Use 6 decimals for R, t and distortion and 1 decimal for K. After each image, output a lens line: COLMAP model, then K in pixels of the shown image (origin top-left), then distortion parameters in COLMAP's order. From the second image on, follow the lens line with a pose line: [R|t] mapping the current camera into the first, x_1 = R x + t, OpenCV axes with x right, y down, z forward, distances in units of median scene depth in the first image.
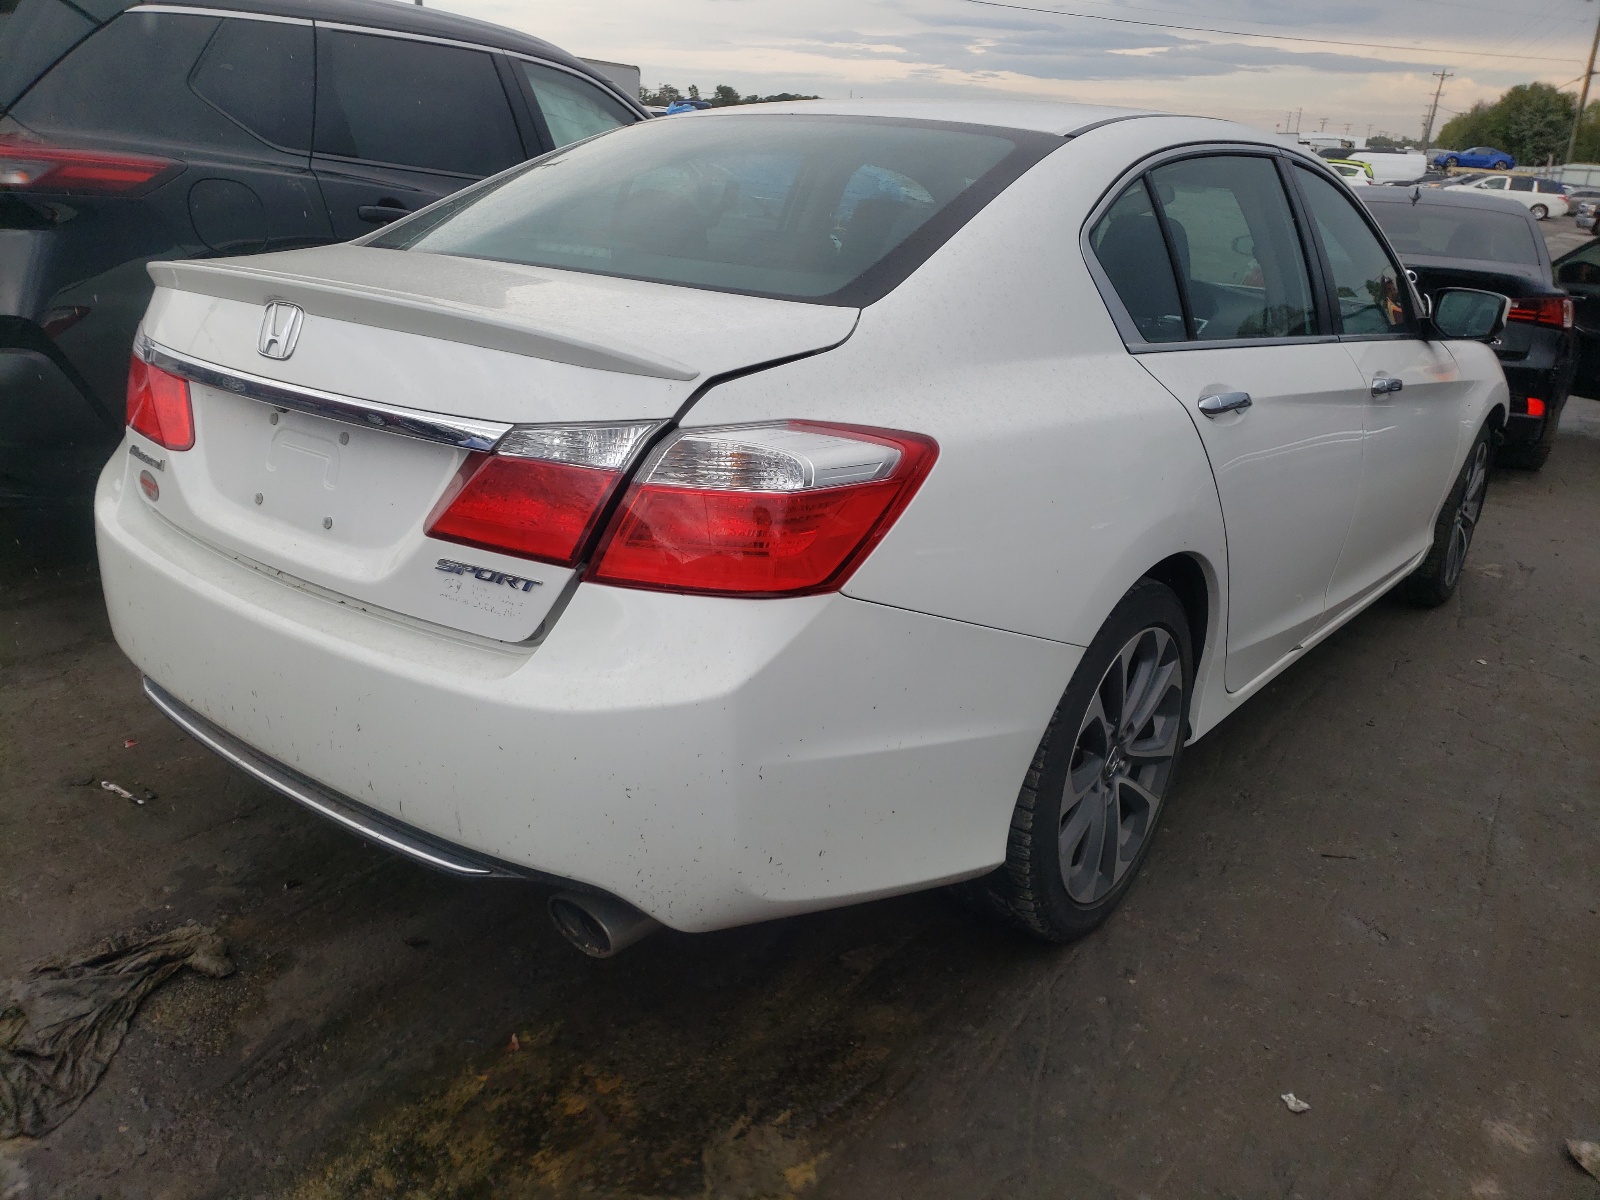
lens RADIAL K [[1261.5, 0, 738.2], [0, 1261.5, 600.2], [0, 0, 1]] dist [0.028459, -0.021939]
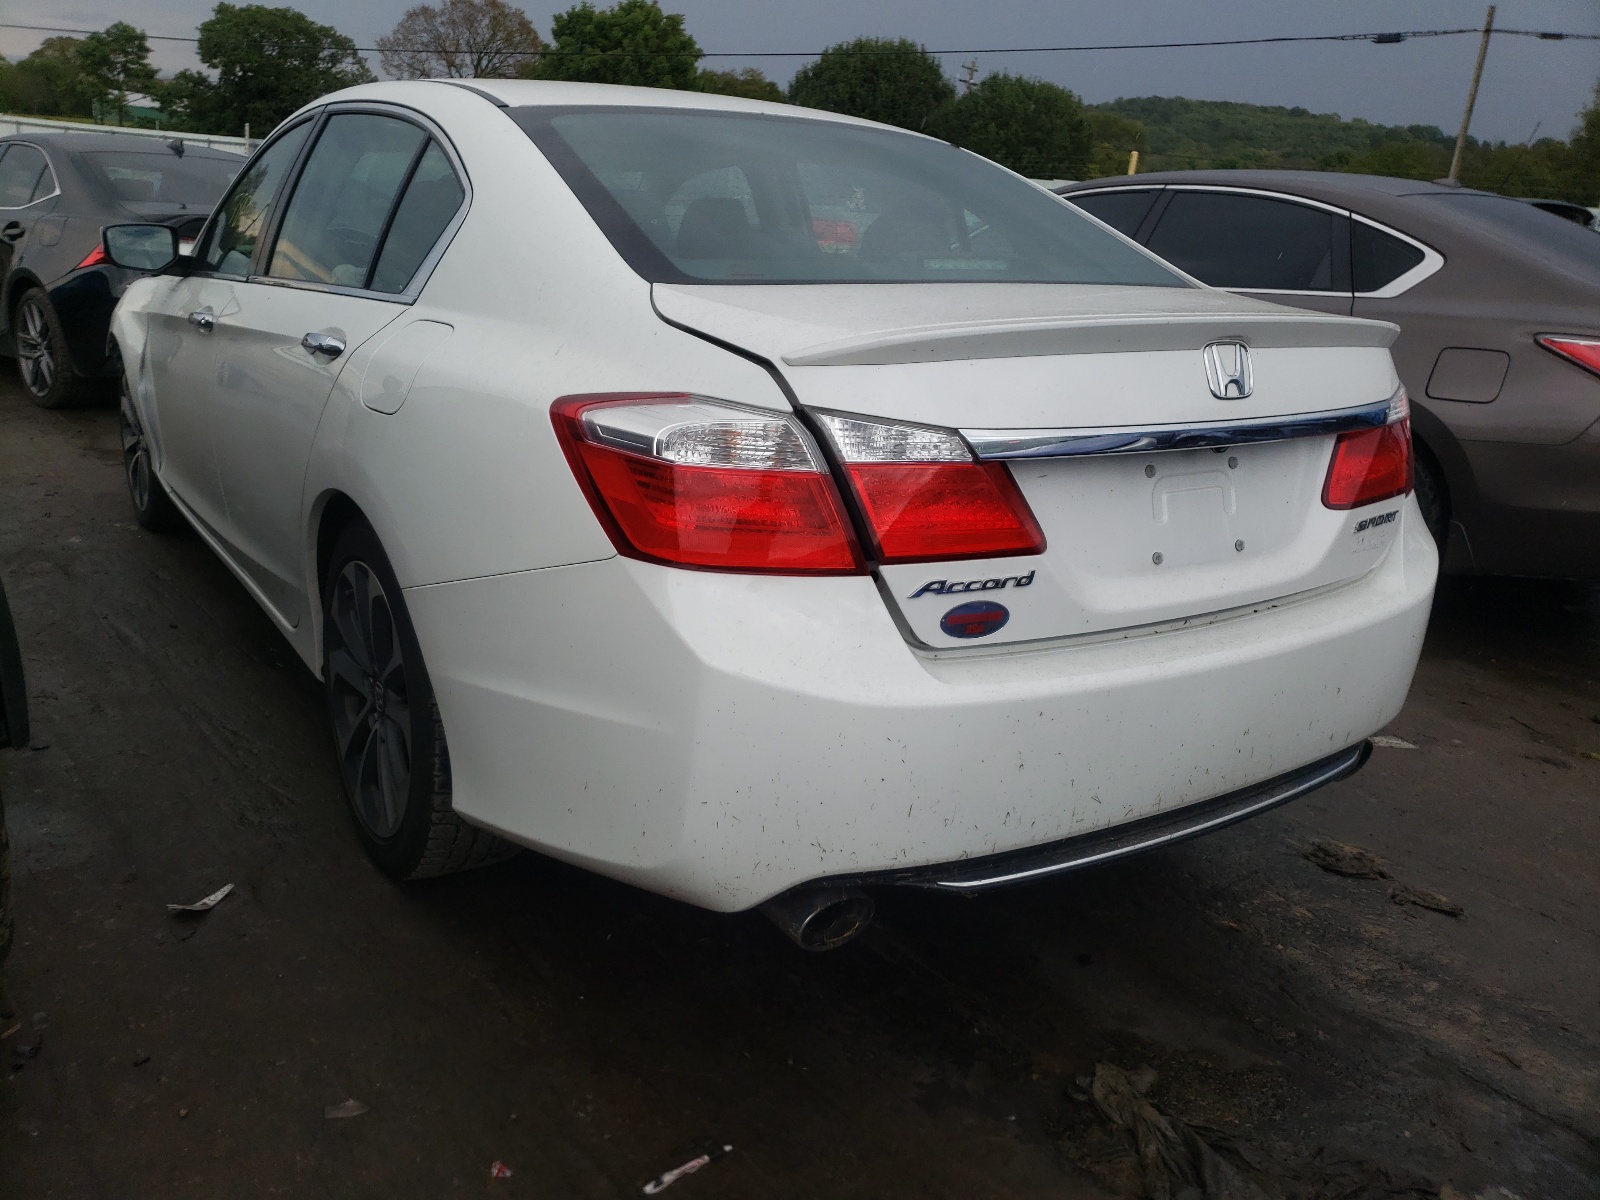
lens RADIAL K [[1261.5, 0, 738.2], [0, 1261.5, 600.2], [0, 0, 1]] dist [0.028459, -0.021939]
pose [[0.291553, -0.309324, 0.905160, -1.267124], [0.267813, 0.934823, 0.233198, -0.336879], [-0.918299, 0.174424, 0.355391, 0.919762]]
